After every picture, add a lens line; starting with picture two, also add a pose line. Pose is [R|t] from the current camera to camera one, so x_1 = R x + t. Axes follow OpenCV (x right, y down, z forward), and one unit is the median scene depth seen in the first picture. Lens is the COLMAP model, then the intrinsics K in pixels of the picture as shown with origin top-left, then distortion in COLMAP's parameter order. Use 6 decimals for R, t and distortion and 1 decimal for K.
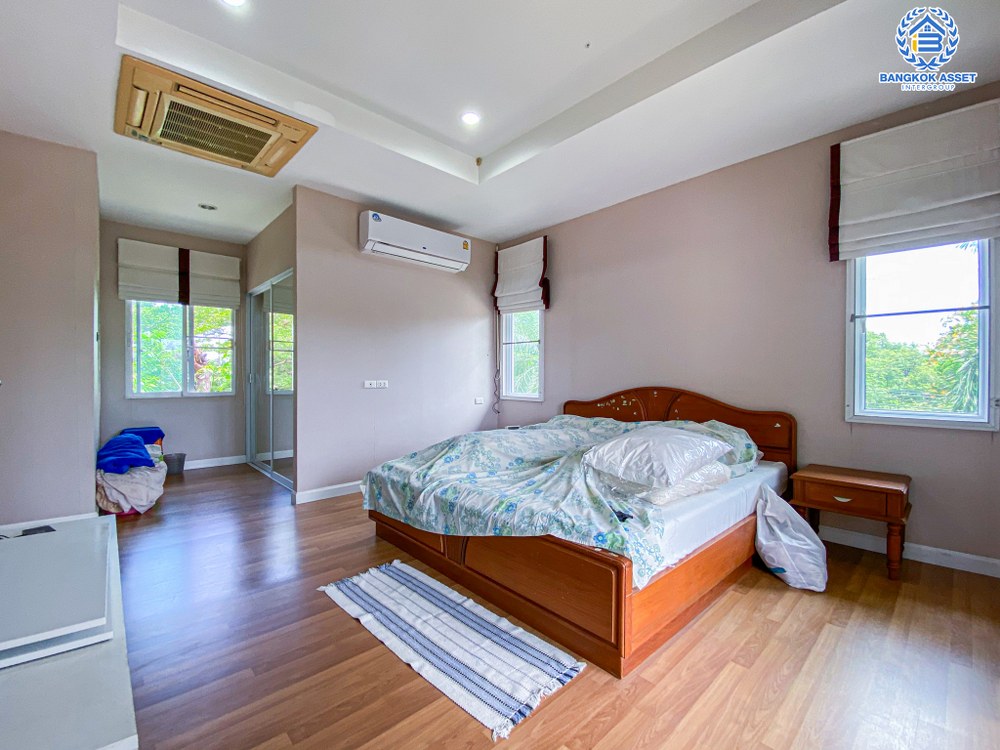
lens RADIAL K [[426.0, 0, 491.9], [0, 426.0, 375.3], [0, 0, 1]] dist [0.001264, -0.000238]
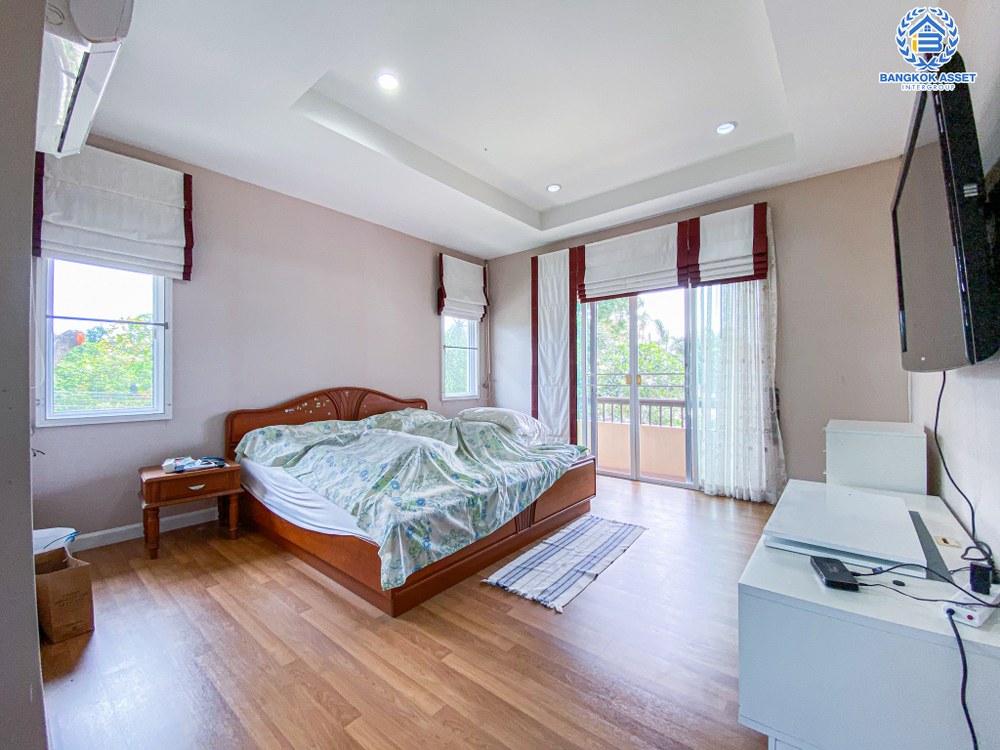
lens RADIAL K [[412.9, 0, 500.0], [0, 412.9, 375.0], [0, 0, 1]] dist [-0.001054, -0.000008]
pose [[-0.142396, 0.002054, 0.989808, -1.102284], [0.009810, 0.999952, -0.000664, -0.002627], [-0.989761, 0.009616, -0.142409, 1.092639]]
